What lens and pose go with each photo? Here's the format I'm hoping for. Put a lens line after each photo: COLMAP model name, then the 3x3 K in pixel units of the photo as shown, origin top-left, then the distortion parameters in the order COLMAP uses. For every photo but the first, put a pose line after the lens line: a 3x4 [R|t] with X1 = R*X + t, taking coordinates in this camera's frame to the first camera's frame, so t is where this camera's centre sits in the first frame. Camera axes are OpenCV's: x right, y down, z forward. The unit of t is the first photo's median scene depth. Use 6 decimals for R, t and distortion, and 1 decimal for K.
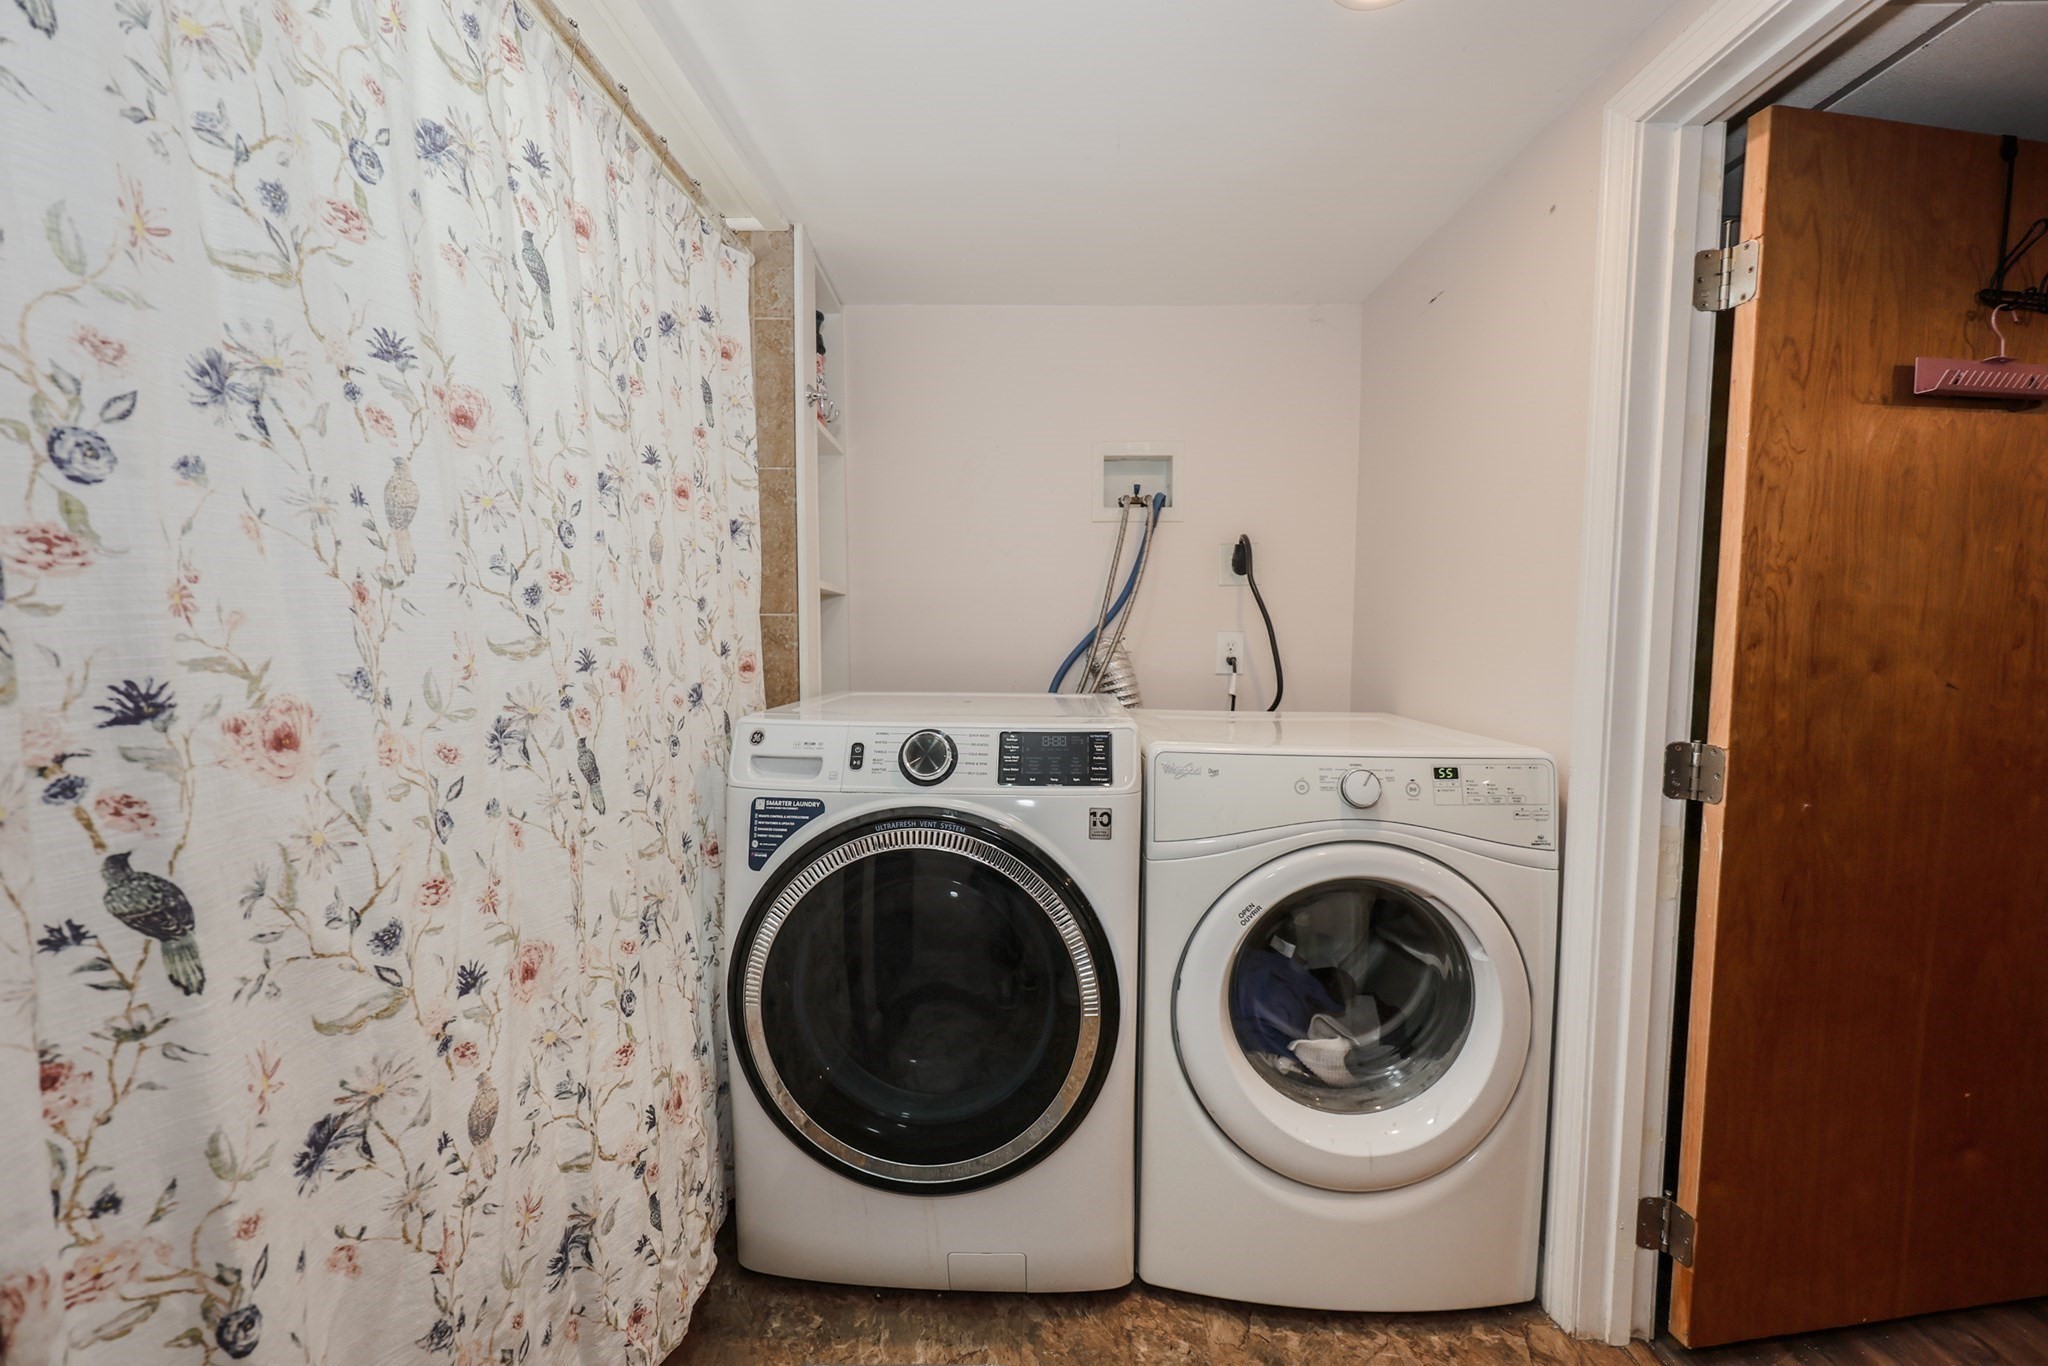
lens RADIAL K [[795.7, 0, 1024.0], [0, 795.7, 683.0], [0, 0, 1]] dist [0.003786, 0.000135]
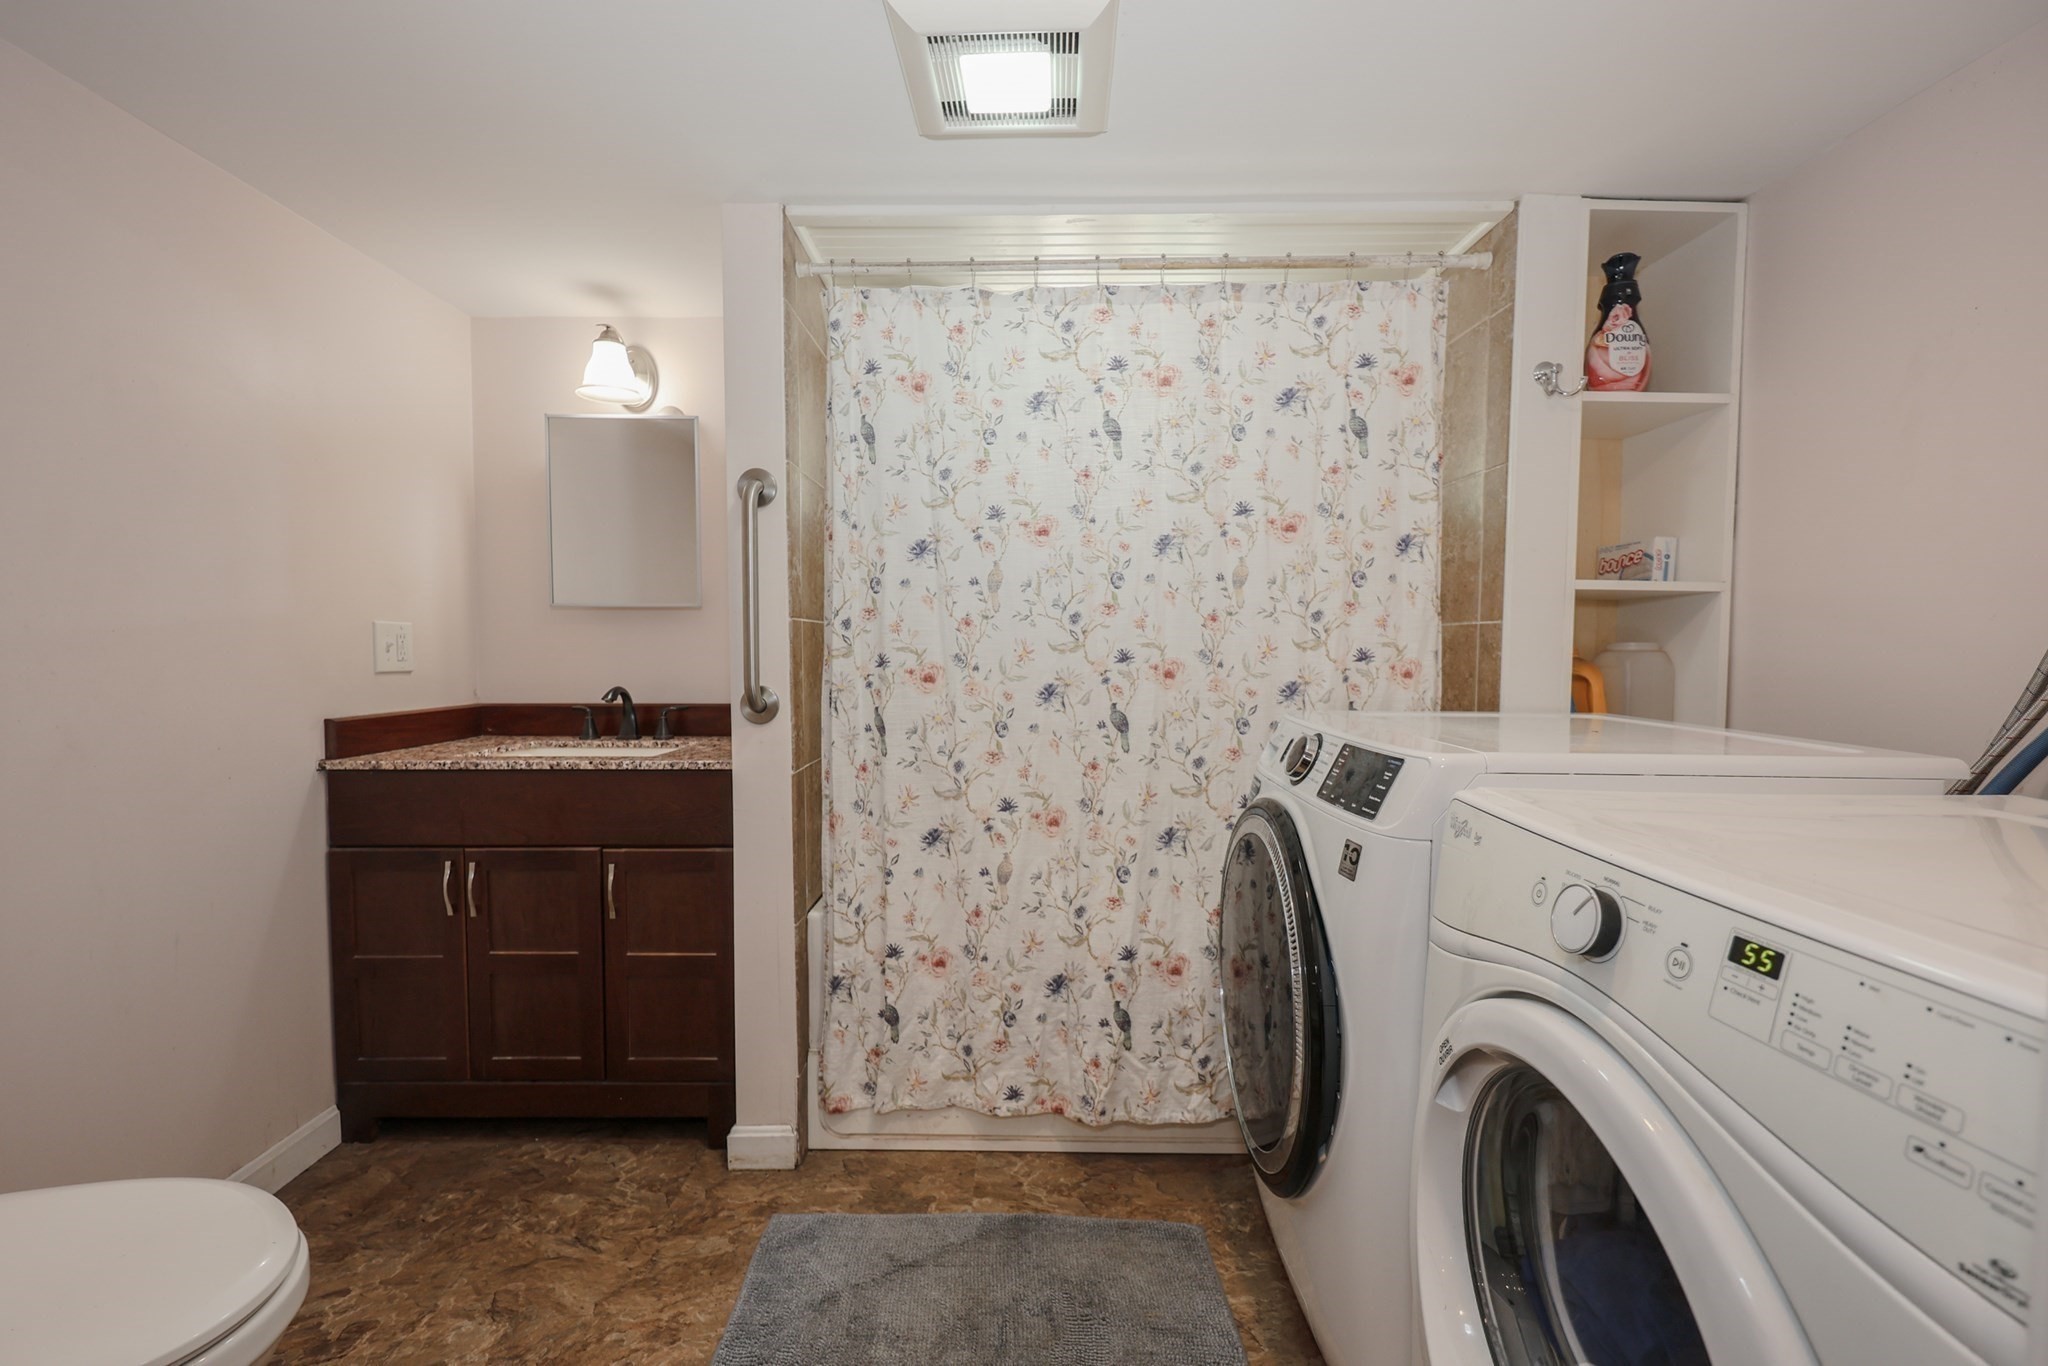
lens RADIAL K [[811.1, 0, 1019.8], [0, 811.1, 678.6], [0, 0, 1]] dist [0.001771, -0.000237]
pose [[0.066312, 0.039380, -0.997022, 1.251719], [-0.066995, 0.997142, 0.034929, -0.030667], [0.995547, 0.064479, 0.068760, 0.776327]]
